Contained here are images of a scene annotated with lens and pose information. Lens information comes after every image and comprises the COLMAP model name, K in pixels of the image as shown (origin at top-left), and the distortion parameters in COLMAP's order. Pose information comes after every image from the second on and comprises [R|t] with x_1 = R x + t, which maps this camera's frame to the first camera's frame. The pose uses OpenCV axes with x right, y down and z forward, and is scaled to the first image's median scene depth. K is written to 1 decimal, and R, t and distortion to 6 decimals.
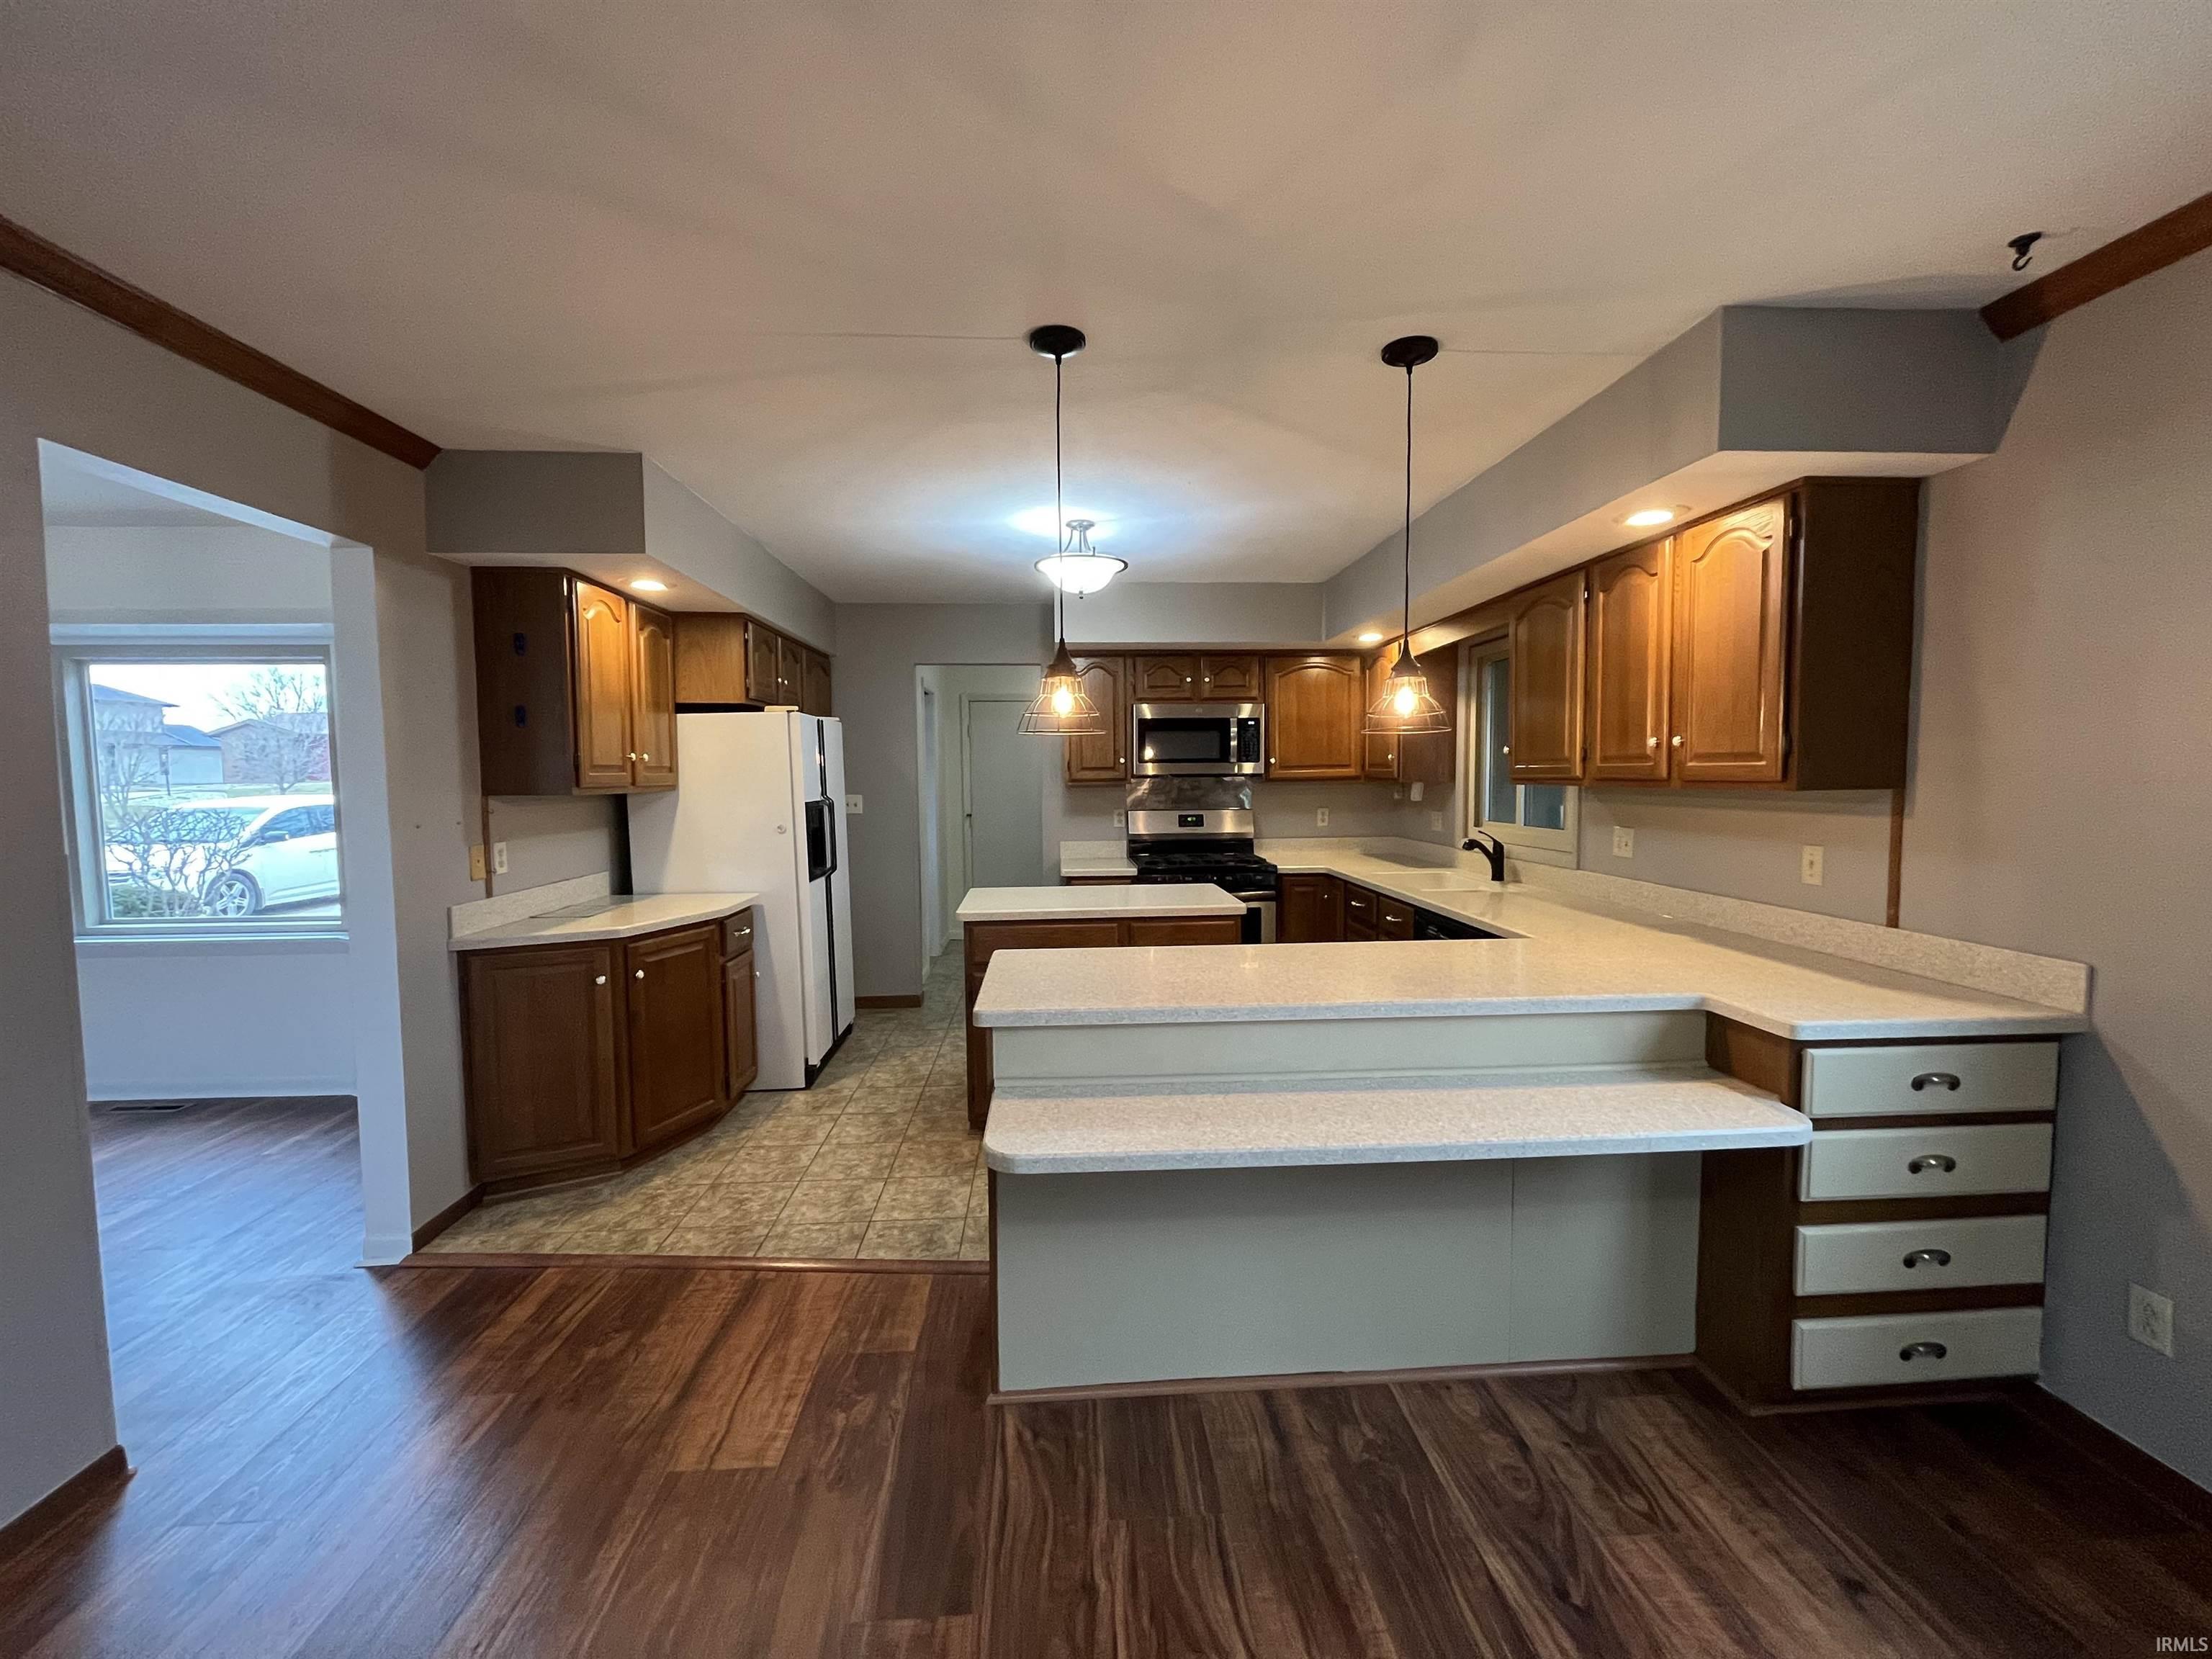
lens RADIAL K [[889.5, 0, 1106.6], [0, 889.5, 830.5], [0, 0, 1]] dist [-0.003405, -0.000429]
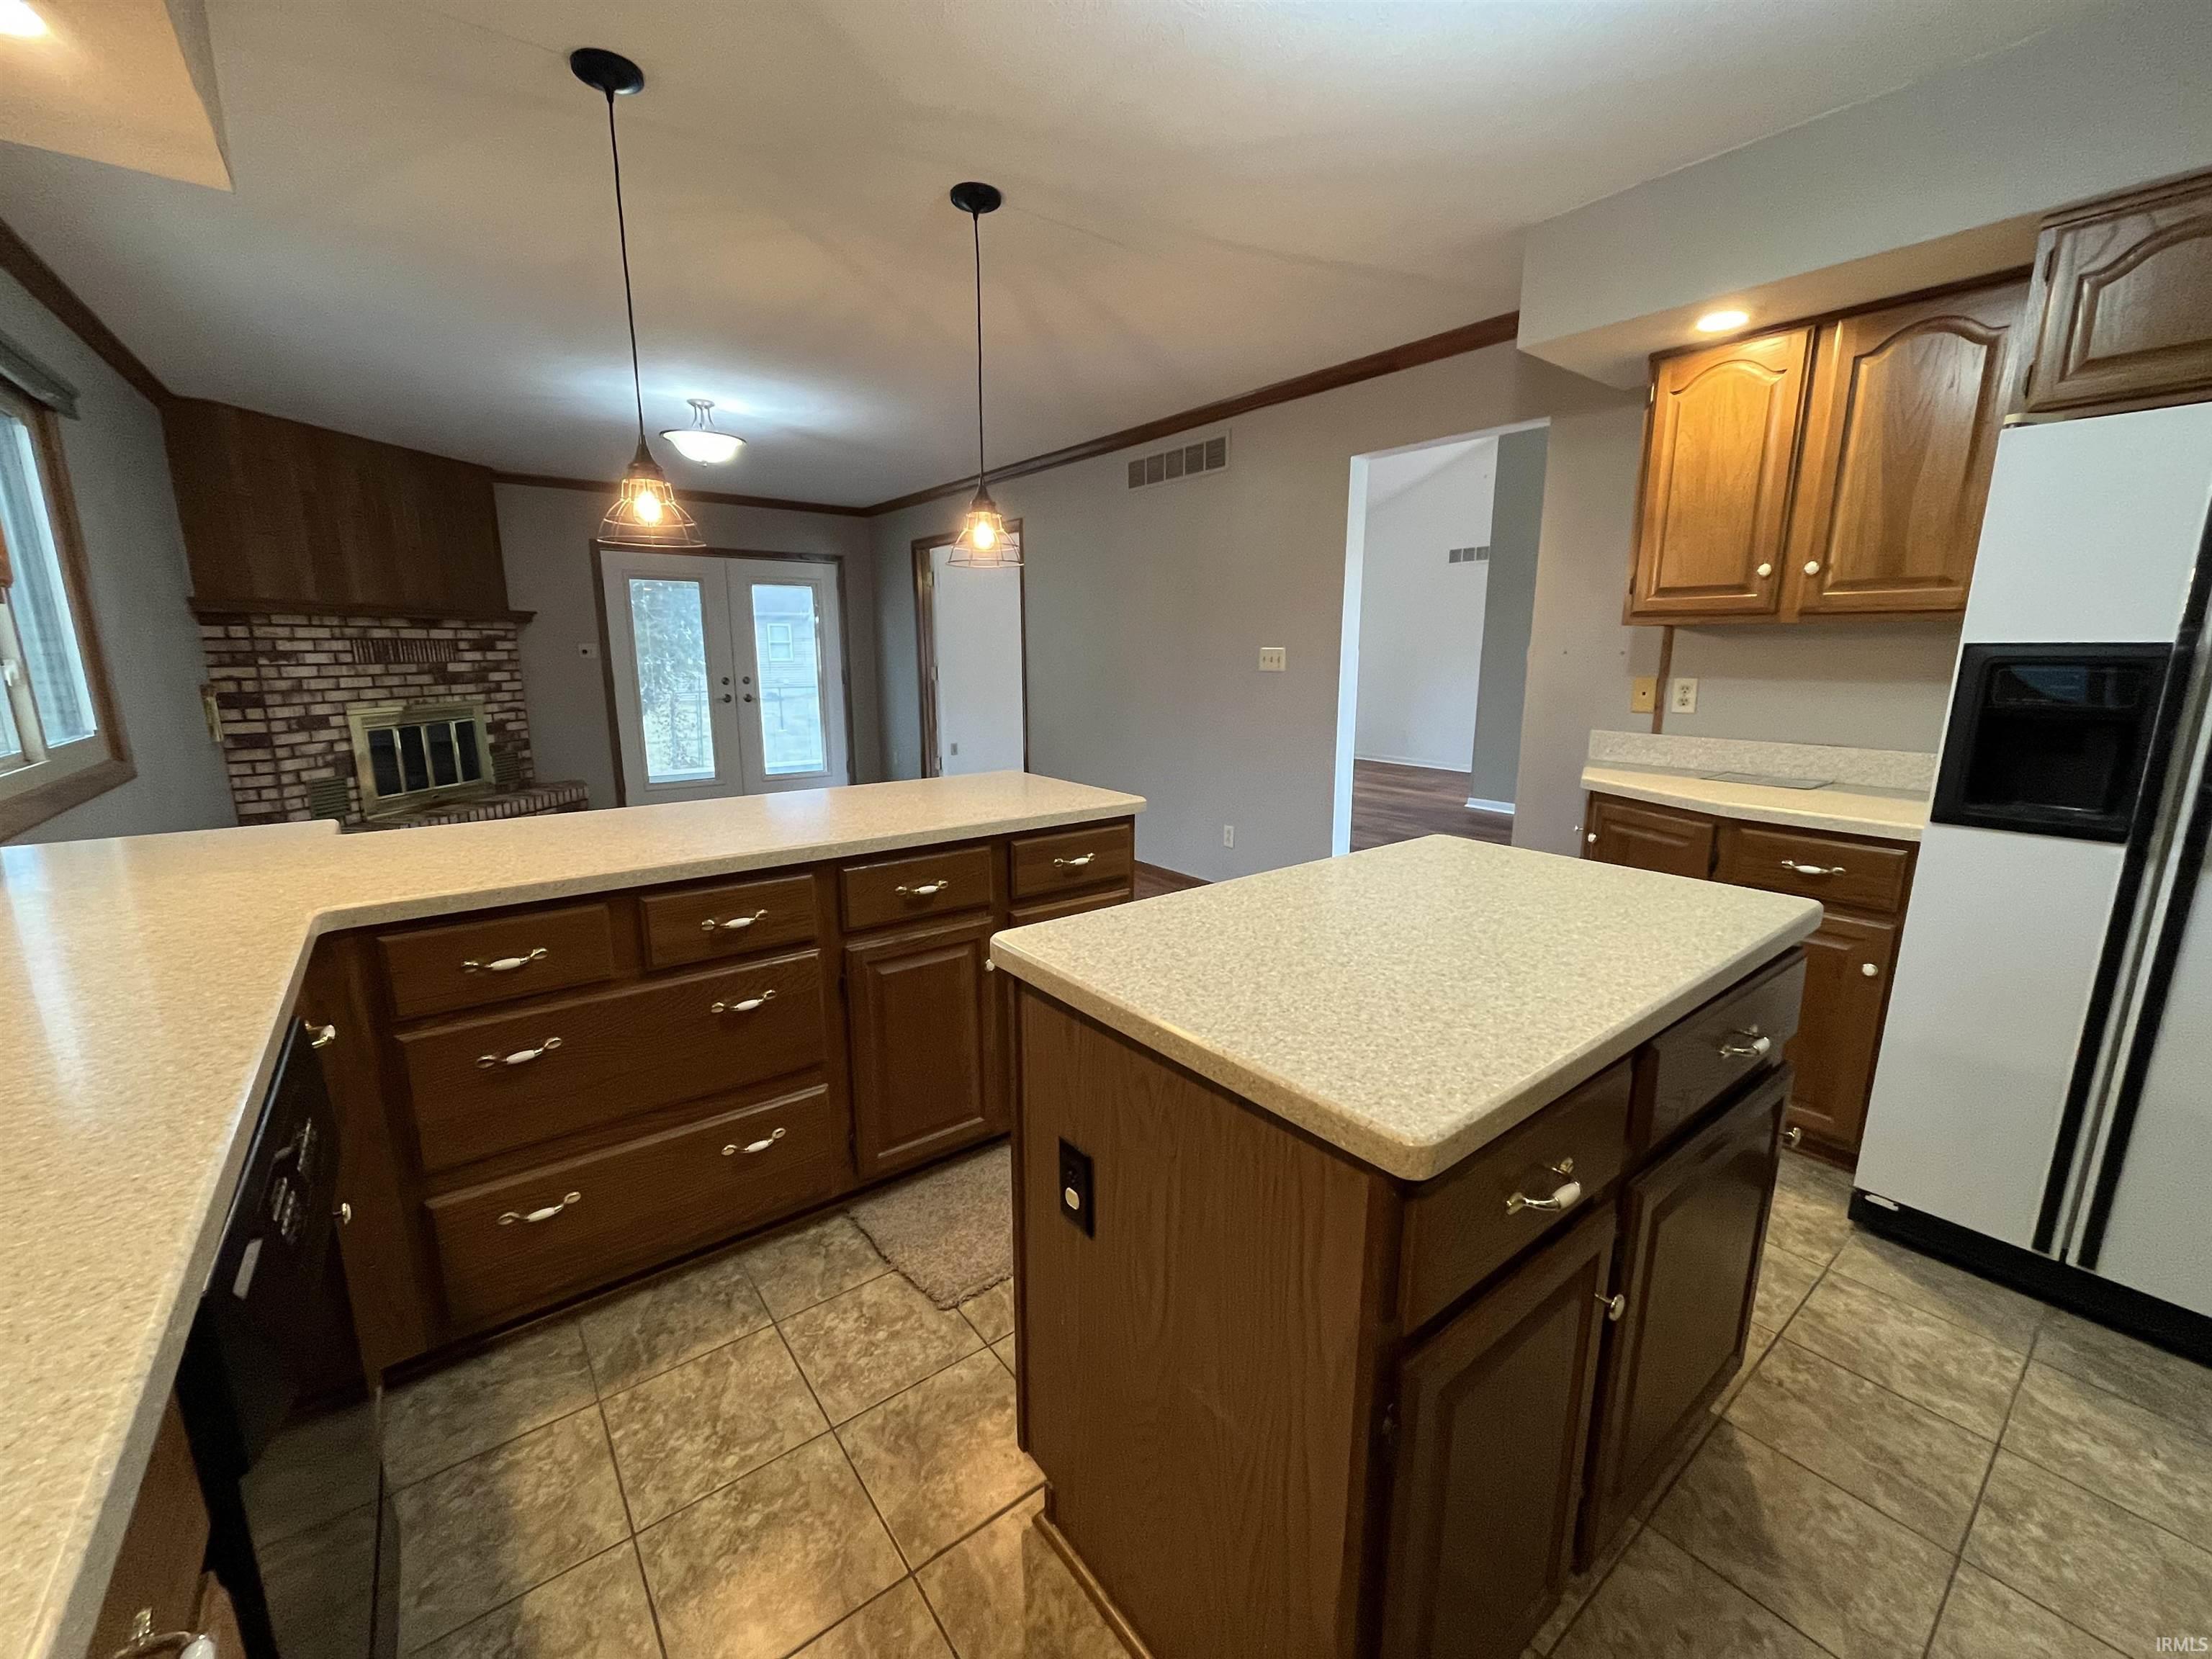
lens RADIAL K [[889.5, 0, 1106.6], [0, 889.5, 830.5], [0, 0, 1]] dist [-0.003405, -0.000429]
pose [[-0.827251, 0.121044, -0.548638, 0.357087], [-0.031846, 0.964843, 0.260889, -0.058426], [0.560929, 0.233293, -0.794313, 1.495081]]
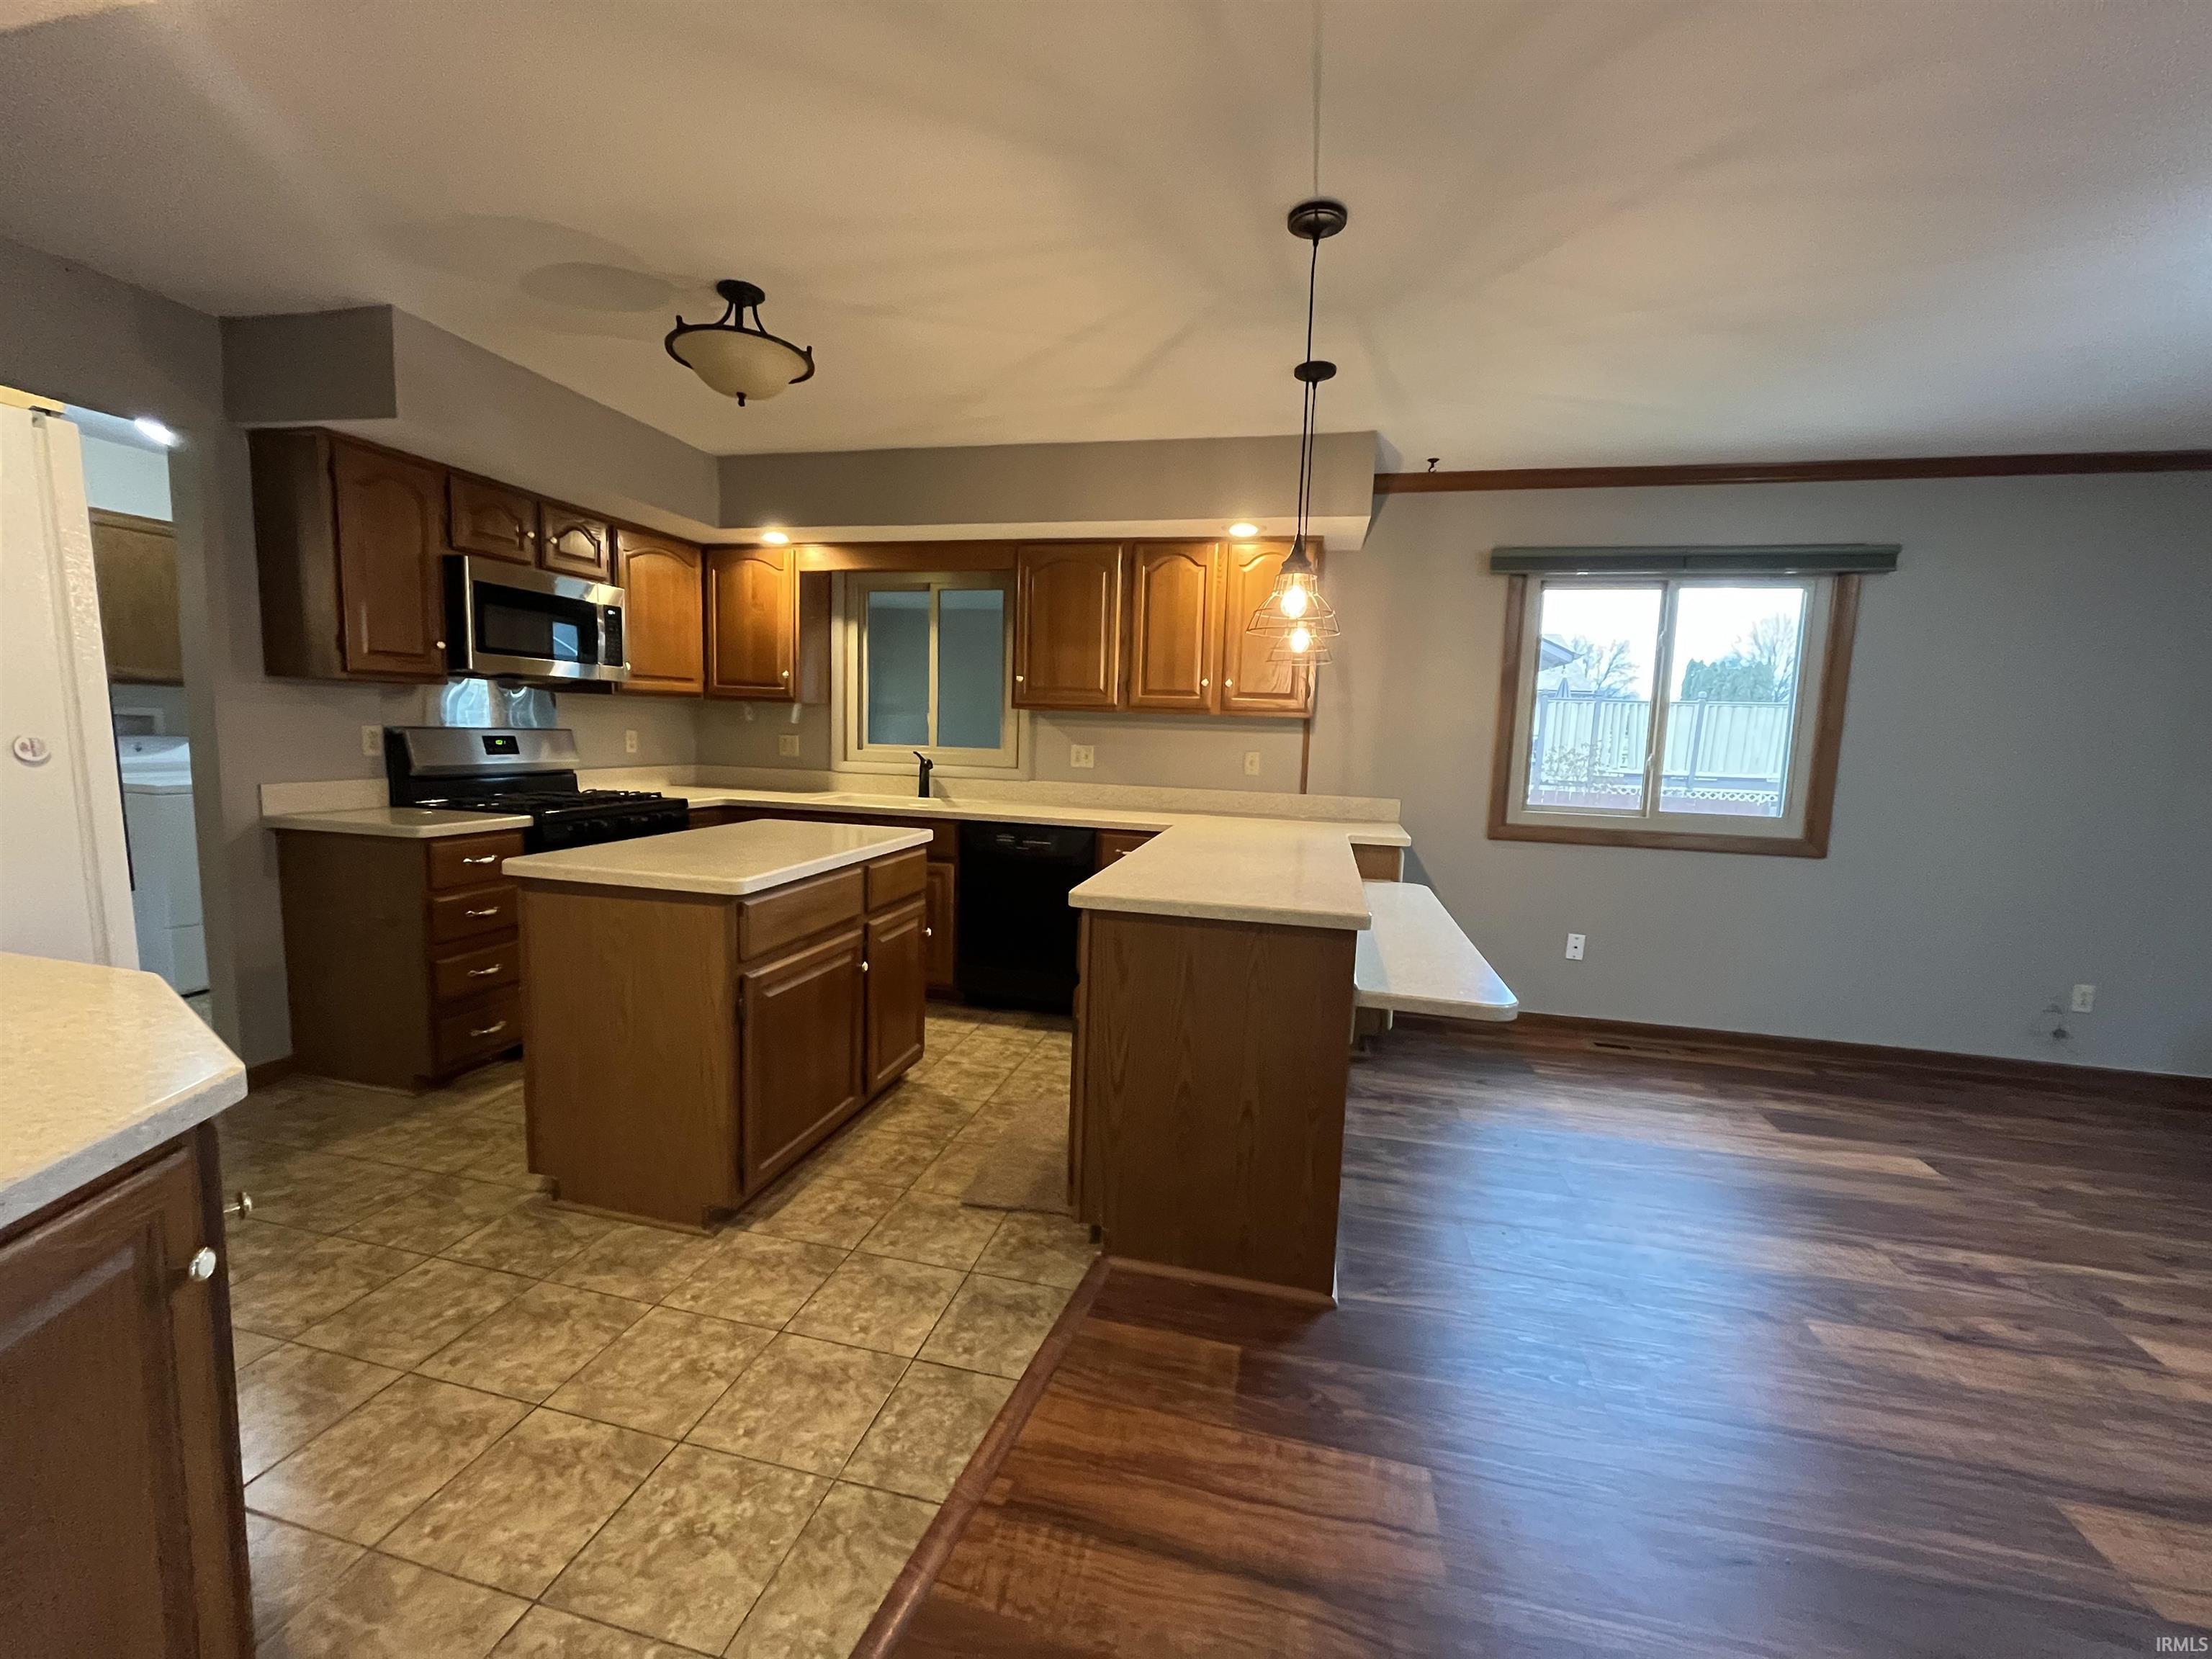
lens RADIAL K [[889.1, 0, 1108.0], [0, 889.1, 831.4], [0, 0, 1]] dist [-0.001955, -0.000023]
pose [[0.284772, -0.088883, 0.954466, -0.759857], [0.025180, 0.996042, 0.085242, 0.015025], [-0.958264, -0.000241, 0.285883, 0.655827]]
